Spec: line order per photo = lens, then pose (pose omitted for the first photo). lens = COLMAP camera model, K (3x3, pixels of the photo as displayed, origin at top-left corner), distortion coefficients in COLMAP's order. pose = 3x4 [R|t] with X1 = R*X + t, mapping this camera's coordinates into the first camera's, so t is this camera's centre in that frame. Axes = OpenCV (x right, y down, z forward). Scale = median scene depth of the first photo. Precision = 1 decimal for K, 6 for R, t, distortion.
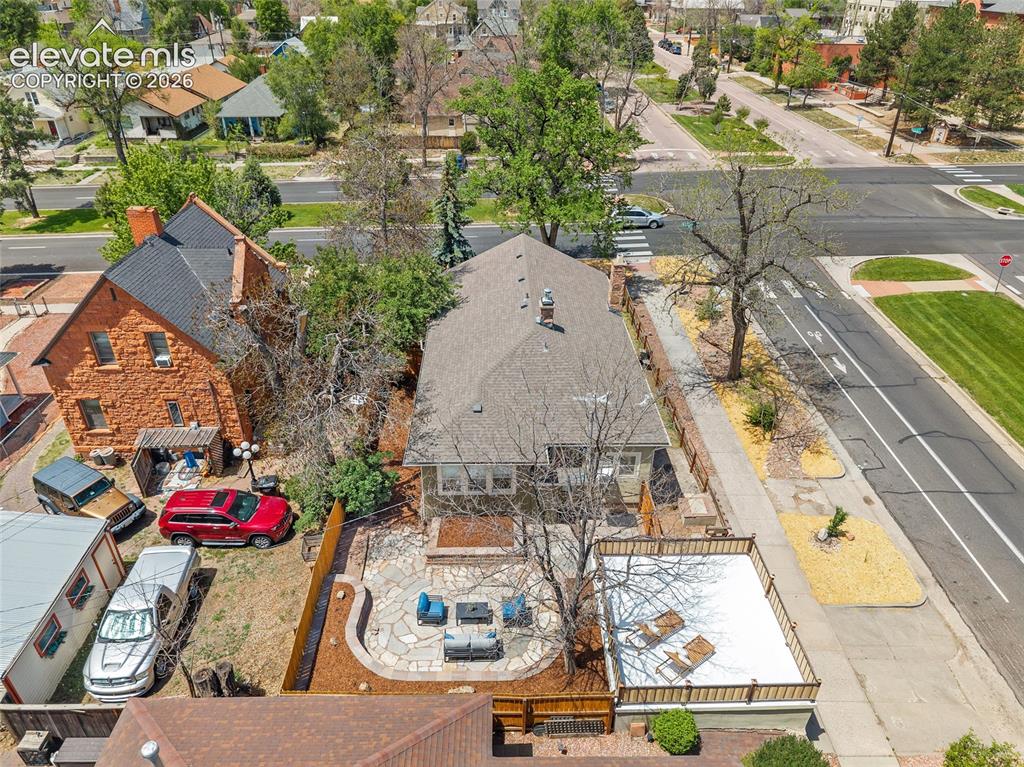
lens RADIAL K [[706.3, 0, 512.0], [0, 706.3, 383.5], [0, 0, 1]] dist [-0.001640, -0.000780]
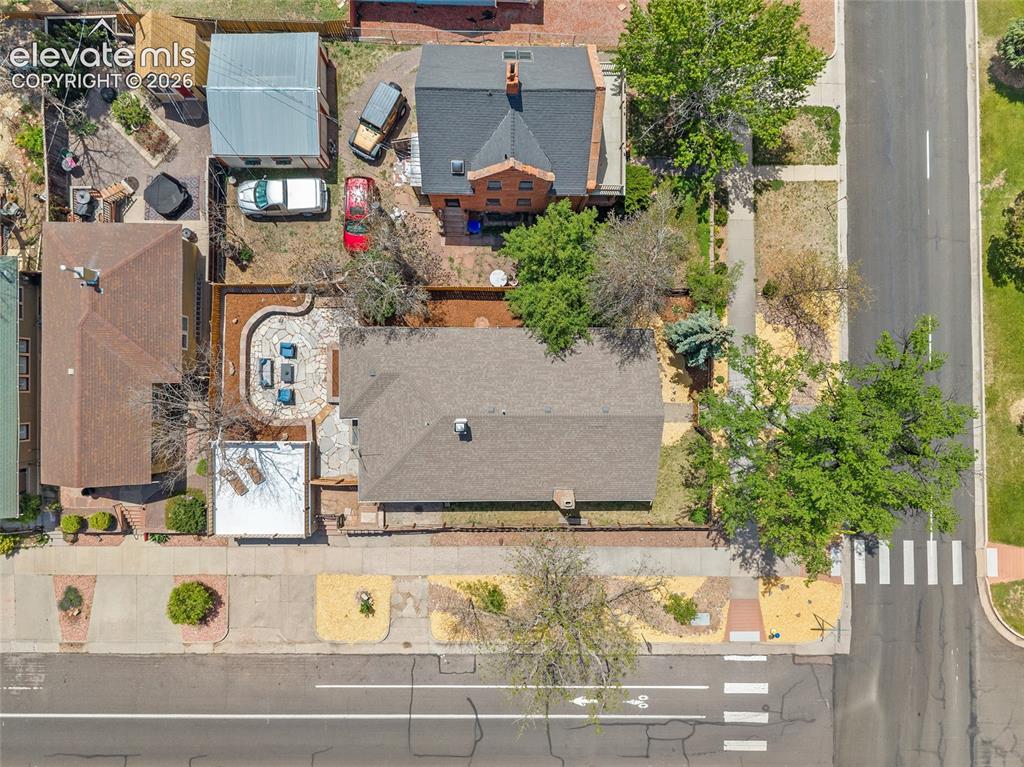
lens RADIAL K [[706.3, 0, 512.0], [0, 706.3, 383.5], [0, 0, 1]] dist [-0.001640, -0.000780]
pose [[-0.026335, 0.999566, -0.013219, -0.016164], [-0.527138, -0.002651, 0.849775, -1.156590], [0.849371, 0.029347, 0.526979, 0.400687]]
